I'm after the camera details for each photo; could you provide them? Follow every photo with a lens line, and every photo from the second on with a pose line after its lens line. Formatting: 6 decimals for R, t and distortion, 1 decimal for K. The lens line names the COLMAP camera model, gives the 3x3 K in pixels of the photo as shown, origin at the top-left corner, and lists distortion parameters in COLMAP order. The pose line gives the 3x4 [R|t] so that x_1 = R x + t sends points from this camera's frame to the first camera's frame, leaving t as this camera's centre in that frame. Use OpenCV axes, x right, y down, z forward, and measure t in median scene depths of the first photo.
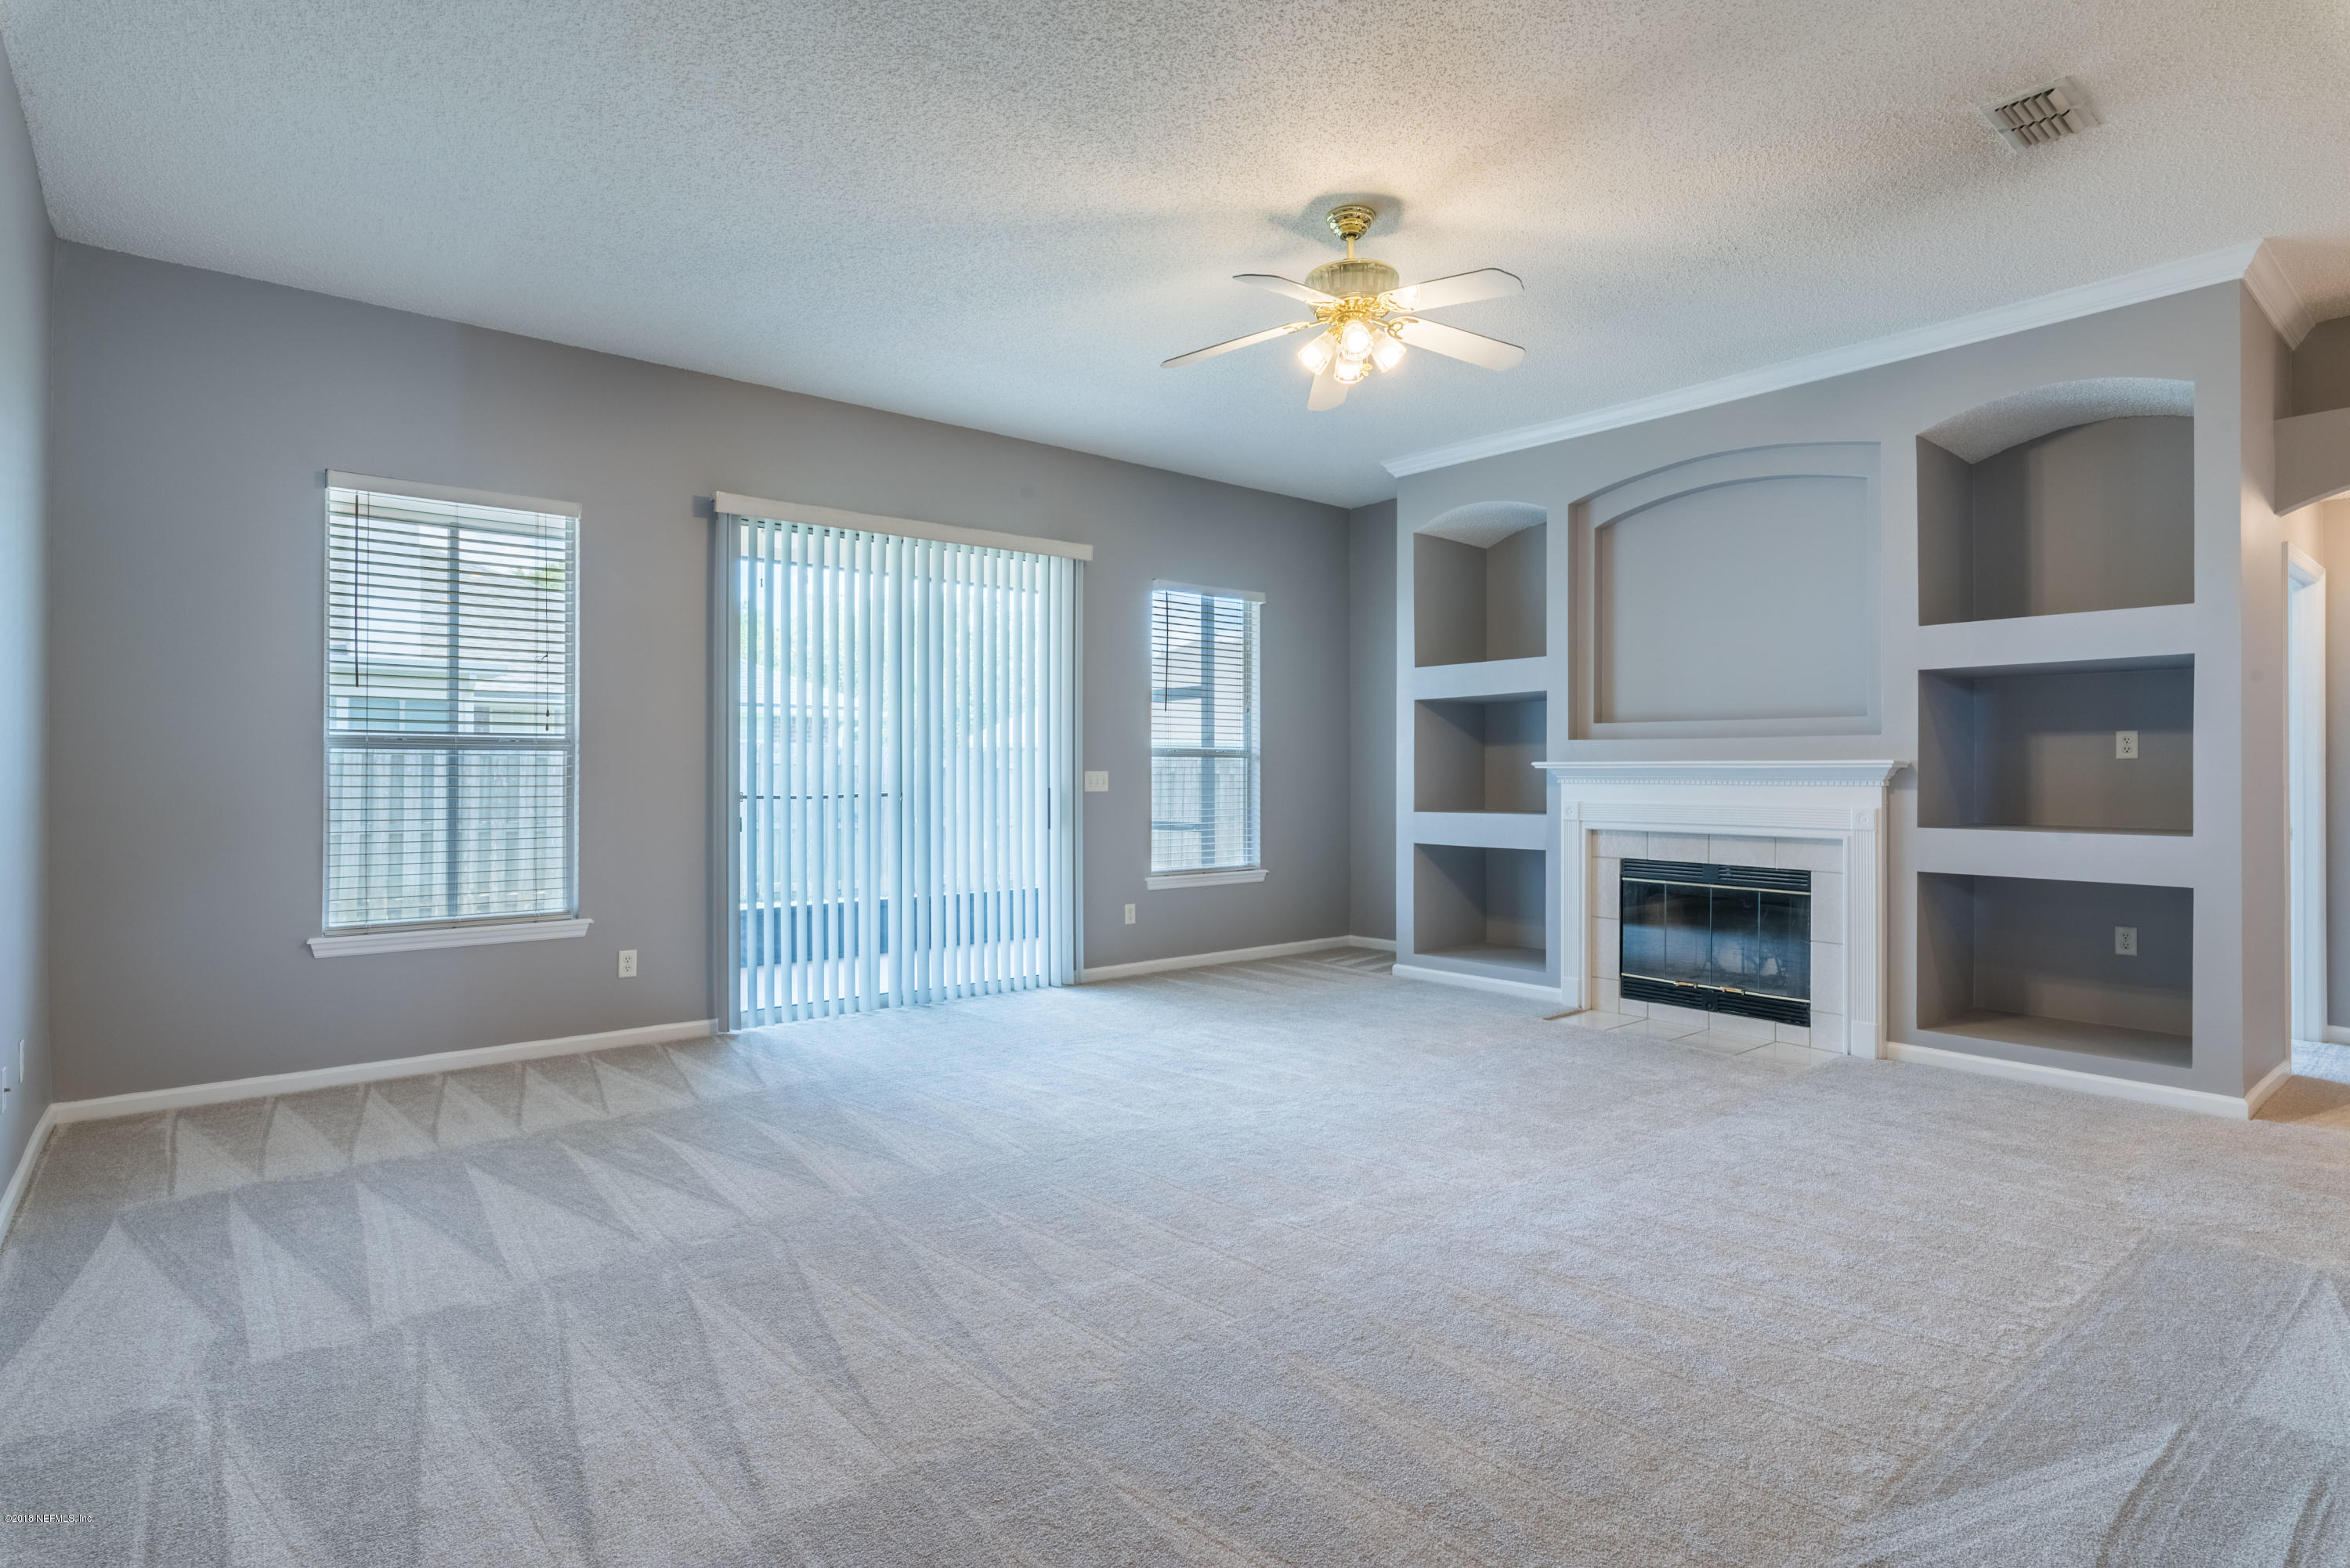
lens RADIAL K [[1196.0, 0, 1174.9], [0, 1196.0, 776.3], [0, 0, 1]] dist [0.013338, -0.000175]
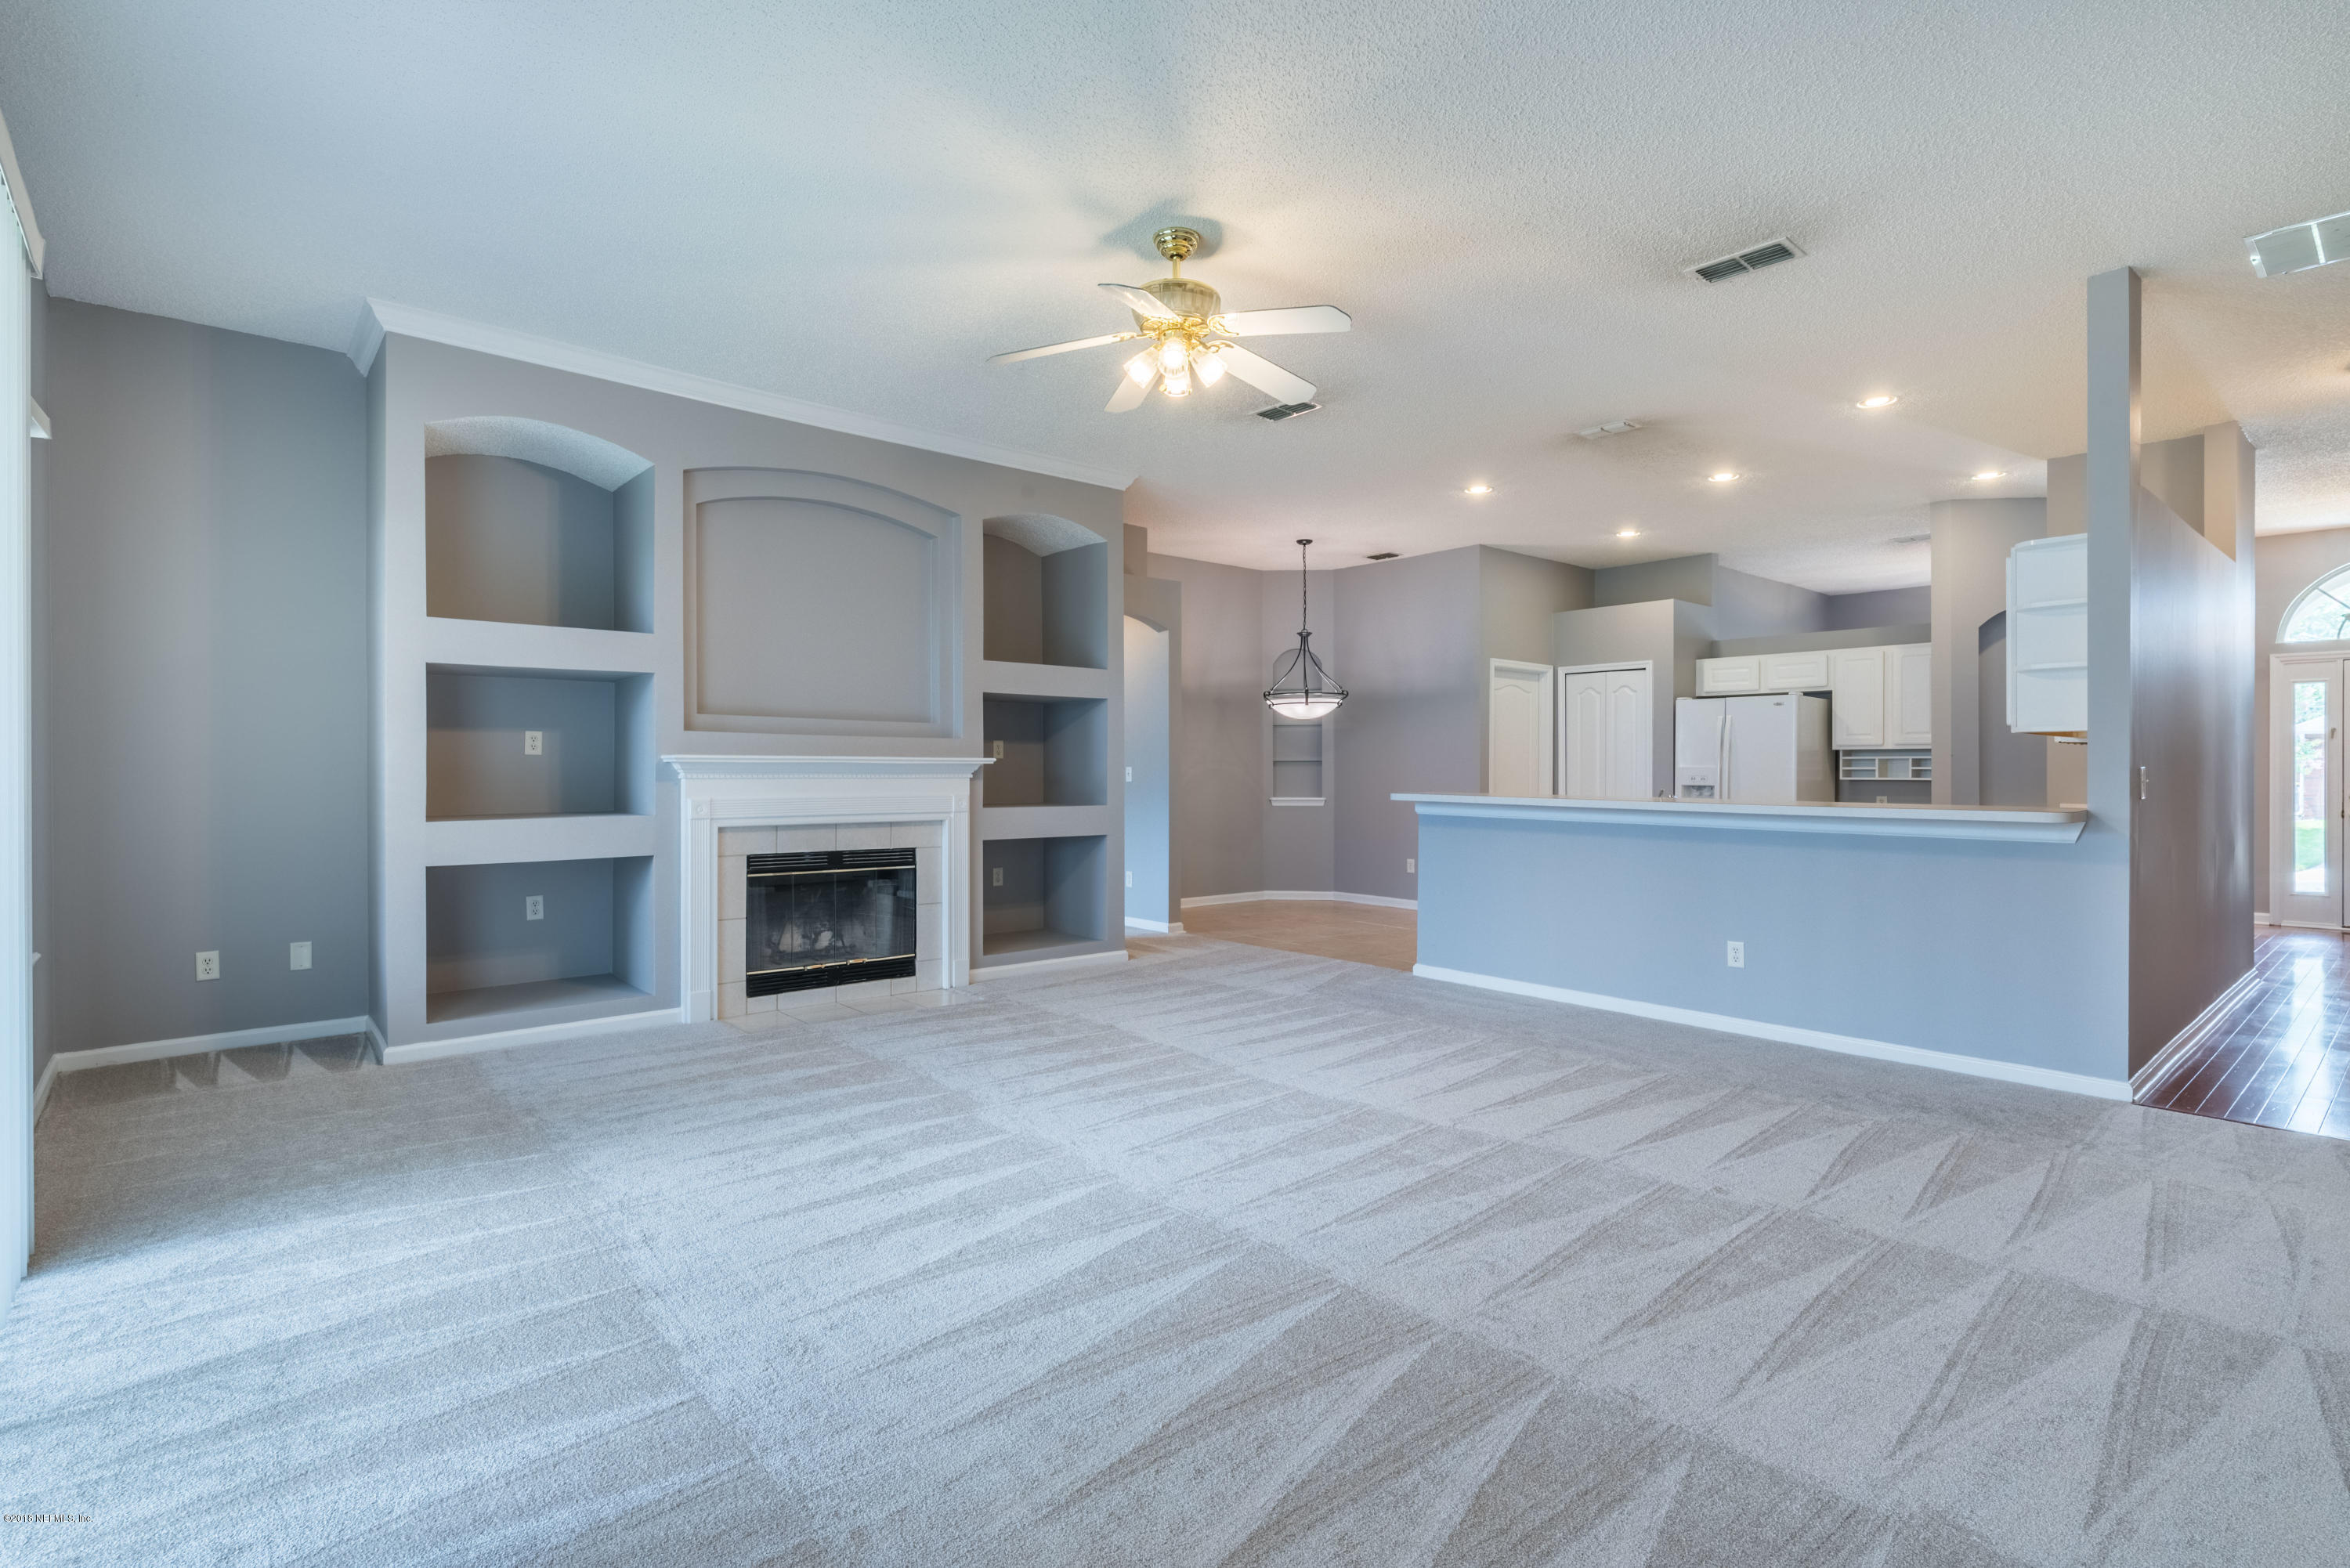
lens RADIAL K [[1125.5, 0, 1182.5], [0, 1125.5, 773.1], [0, 0, 1]] dist [0.000830, -0.000014]
pose [[-0.029893, -0.005499, 0.999538, -0.596951], [0.000131, 0.999985, 0.005505, -0.003384], [-0.999553, 0.000295, -0.029892, 0.729558]]
